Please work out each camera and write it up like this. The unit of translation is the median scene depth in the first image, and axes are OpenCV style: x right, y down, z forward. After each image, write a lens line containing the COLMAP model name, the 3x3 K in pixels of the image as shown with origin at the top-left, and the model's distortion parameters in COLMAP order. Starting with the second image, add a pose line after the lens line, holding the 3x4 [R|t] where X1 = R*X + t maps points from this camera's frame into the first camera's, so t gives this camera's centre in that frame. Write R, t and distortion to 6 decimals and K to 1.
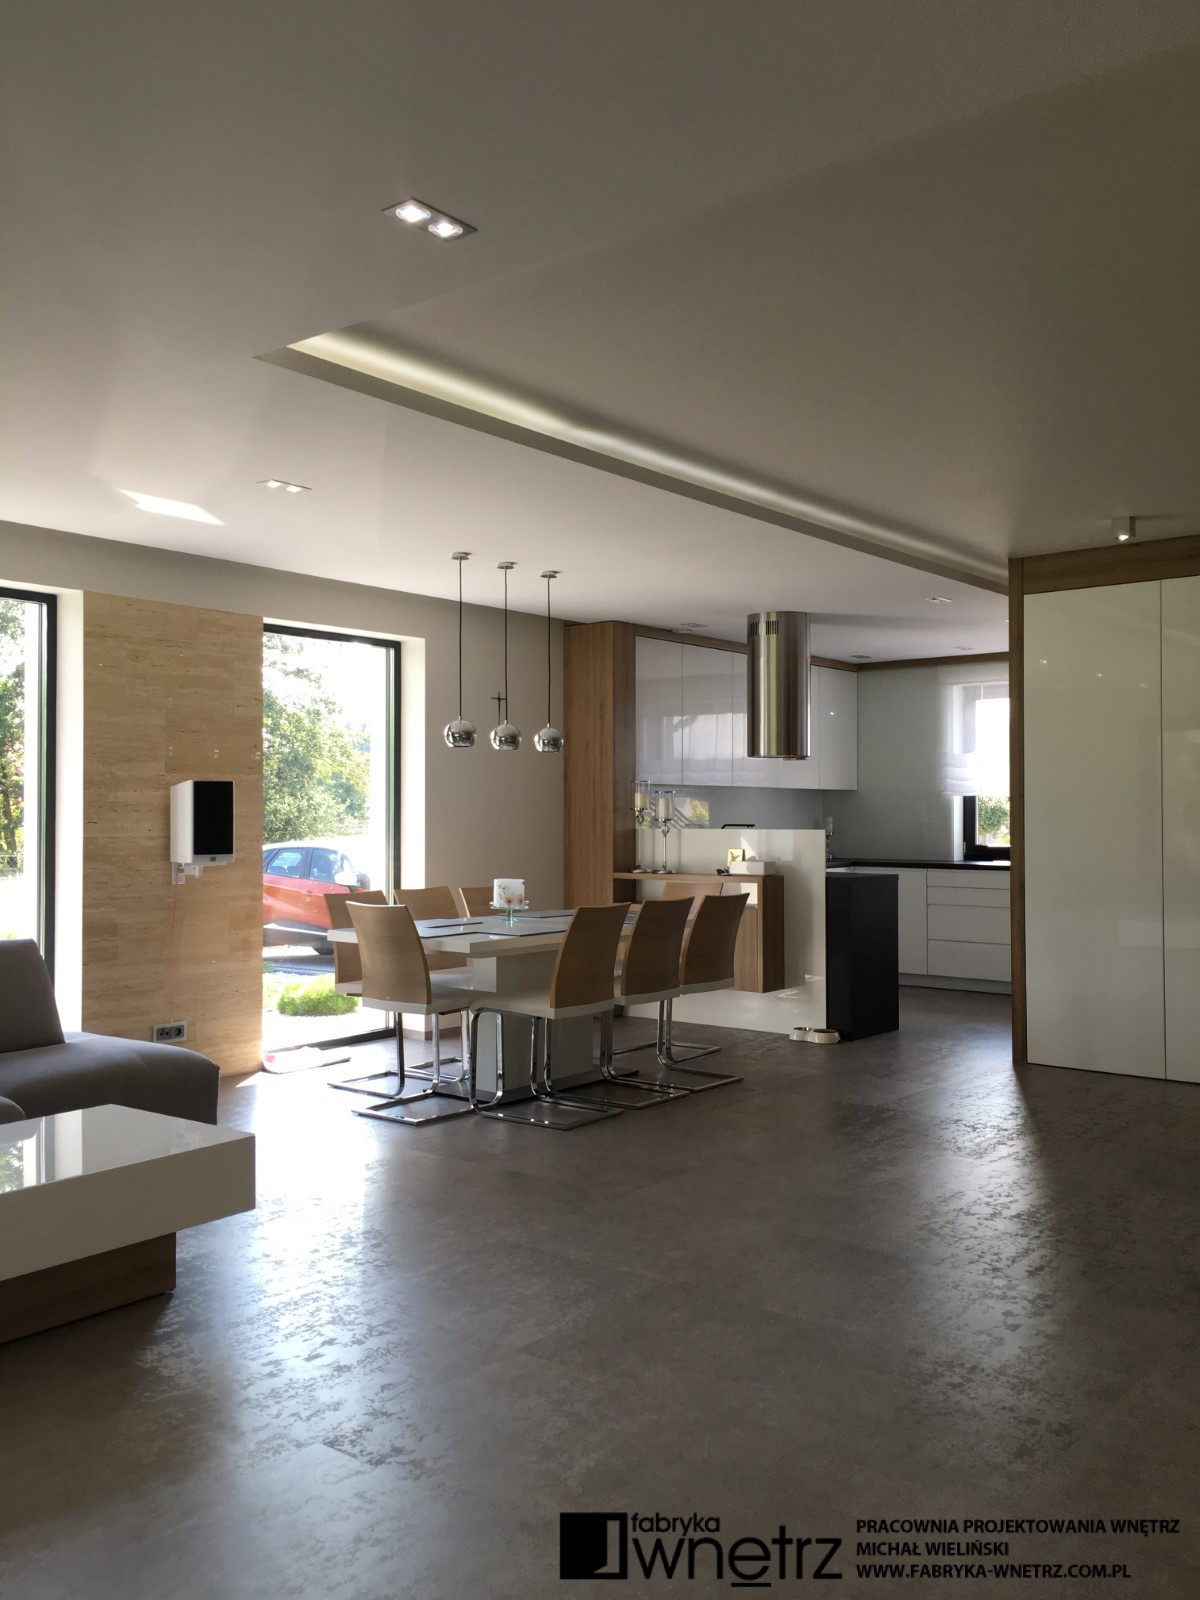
lens RADIAL K [[1372.3, 0, 580.3], [0, 1372.3, 791.4], [0, 0, 1]] dist [0.086925, -0.119465]
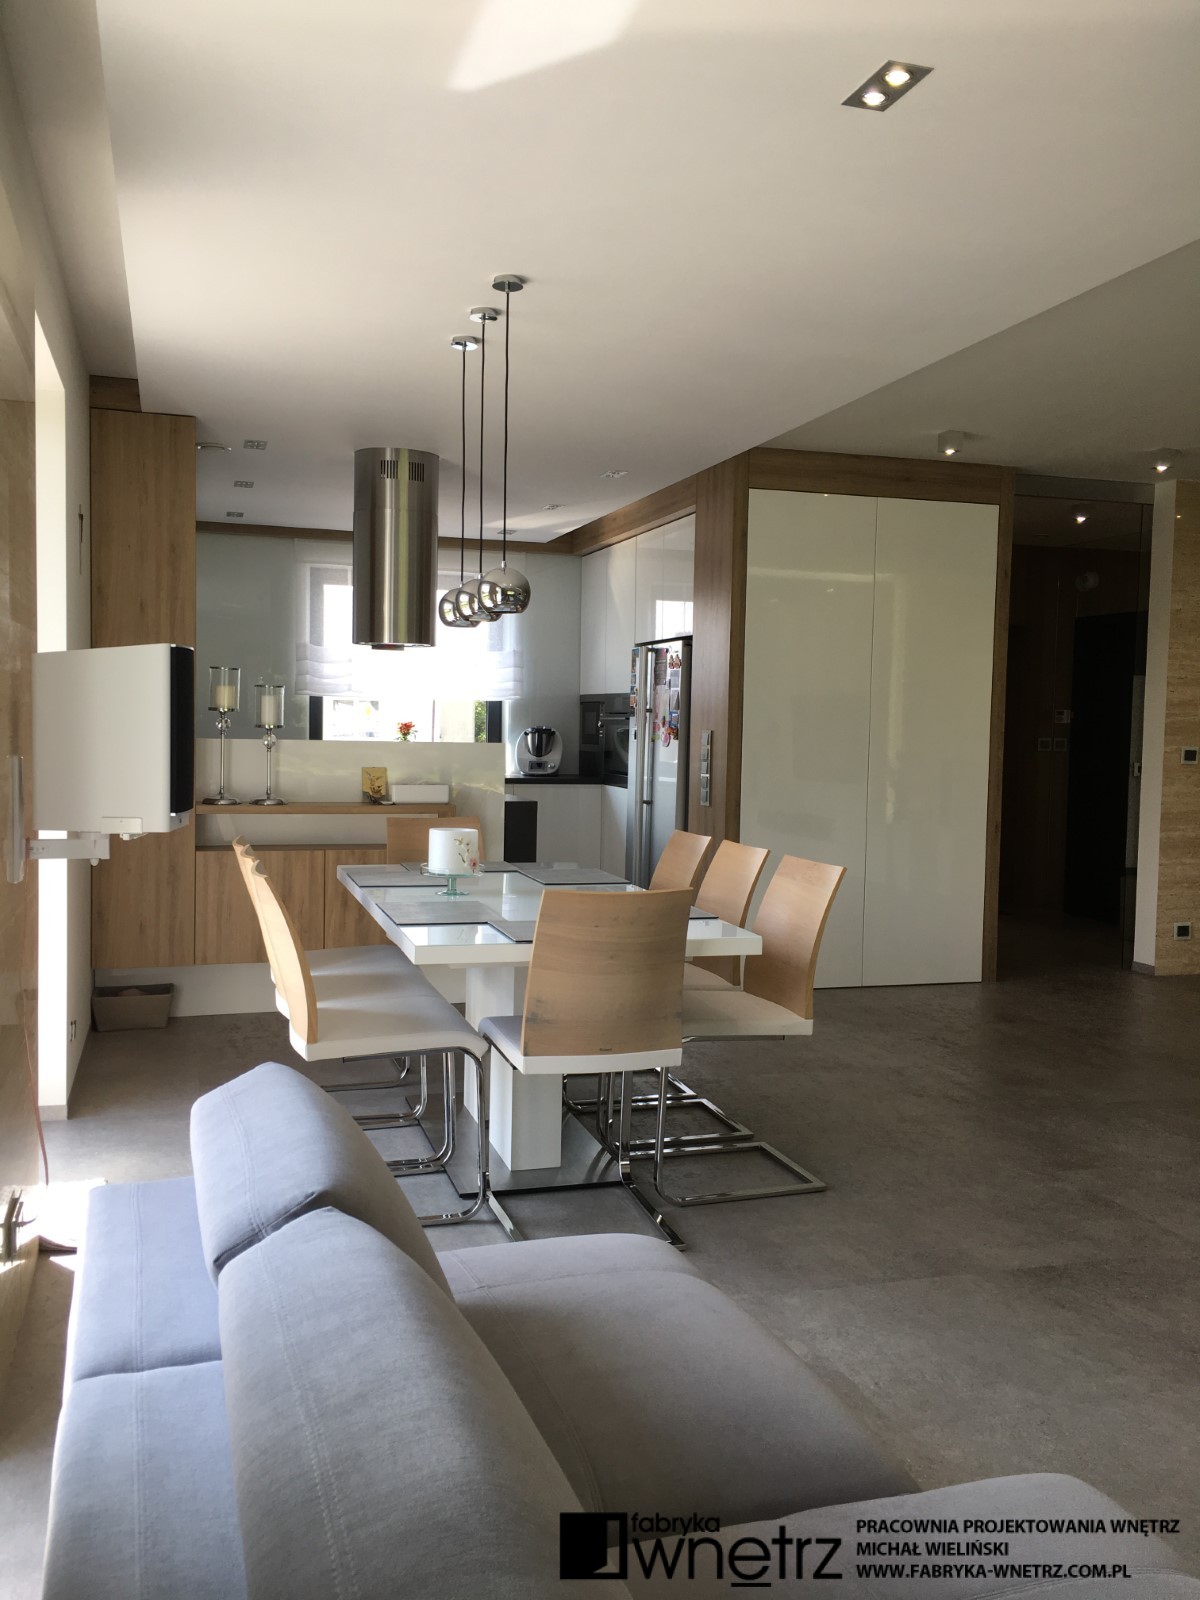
lens RADIAL K [[1372.3, 0, 595.4], [0, 1372.3, 810.6], [0, 0, 1]] dist [0.086925, -0.119465]
pose [[0.550561, -0.043481, 0.833662, -0.562594], [-0.035283, 0.996538, 0.075278, 0.005904], [-0.834049, -0.070859, 0.547121, 0.634255]]
